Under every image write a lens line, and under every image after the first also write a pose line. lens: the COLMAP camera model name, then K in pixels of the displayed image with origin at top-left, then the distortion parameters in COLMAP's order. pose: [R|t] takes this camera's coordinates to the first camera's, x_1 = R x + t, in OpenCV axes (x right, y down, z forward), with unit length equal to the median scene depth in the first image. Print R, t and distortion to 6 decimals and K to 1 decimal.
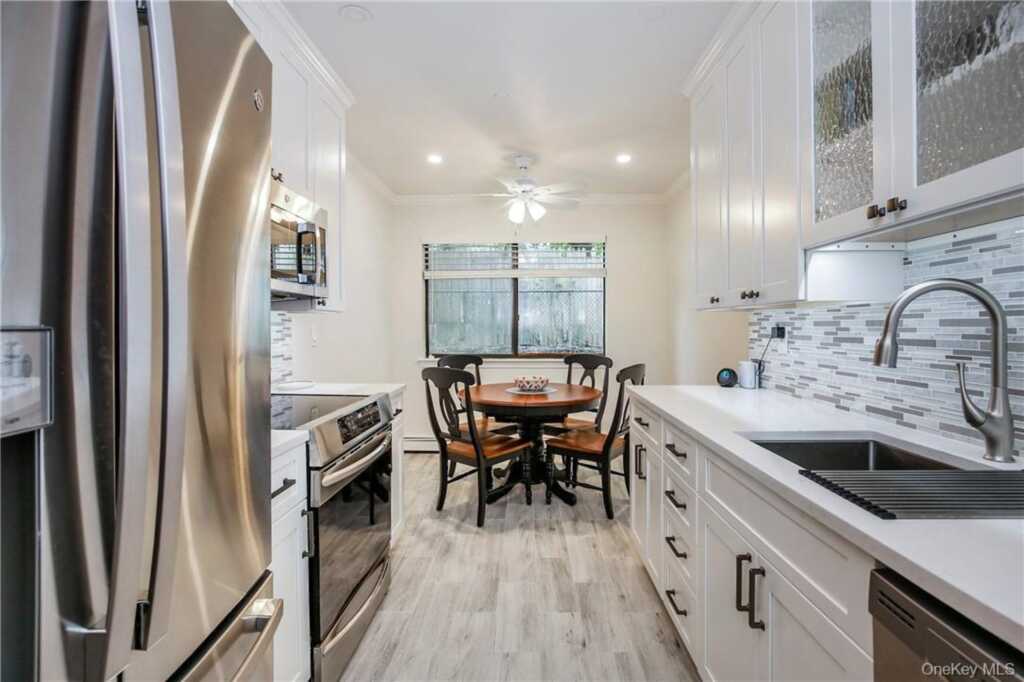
lens RADIAL K [[469.3, 0, 519.0], [0, 469.3, 347.3], [0, 0, 1]] dist [-0.022809, 0.000617]
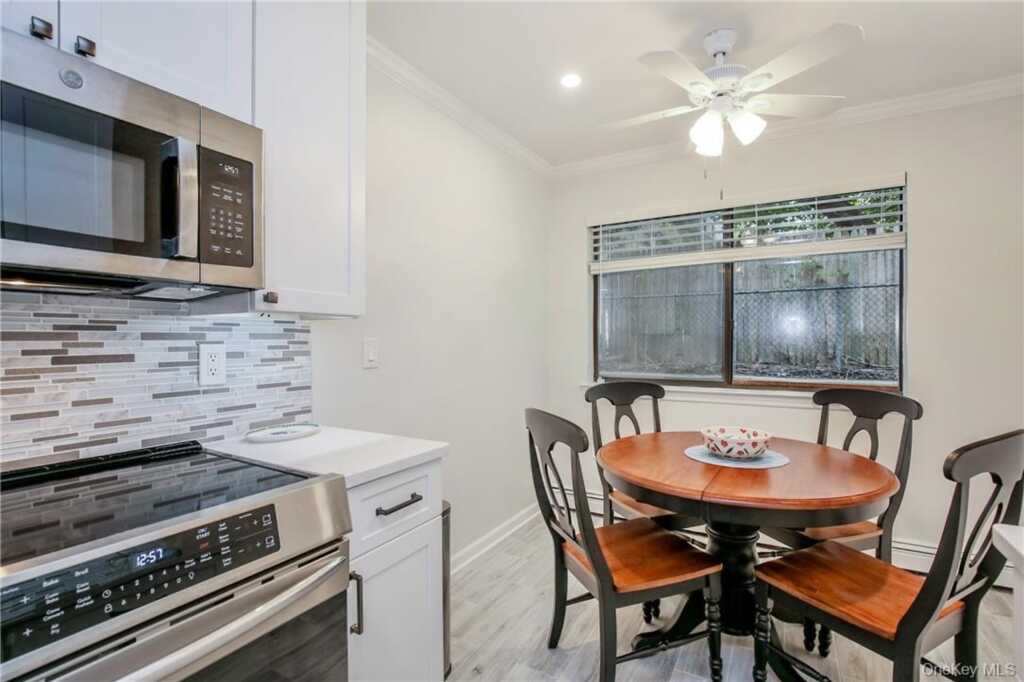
lens RADIAL K [[469.3, 0, 519.0], [0, 469.3, 347.3], [0, 0, 1]] dist [-0.022809, 0.000617]
pose [[0.874517, 0.003714, -0.484980, 0.063744], [-0.016182, 0.999637, -0.021523, -0.016589], [0.484725, 0.026670, 0.874260, 0.373400]]
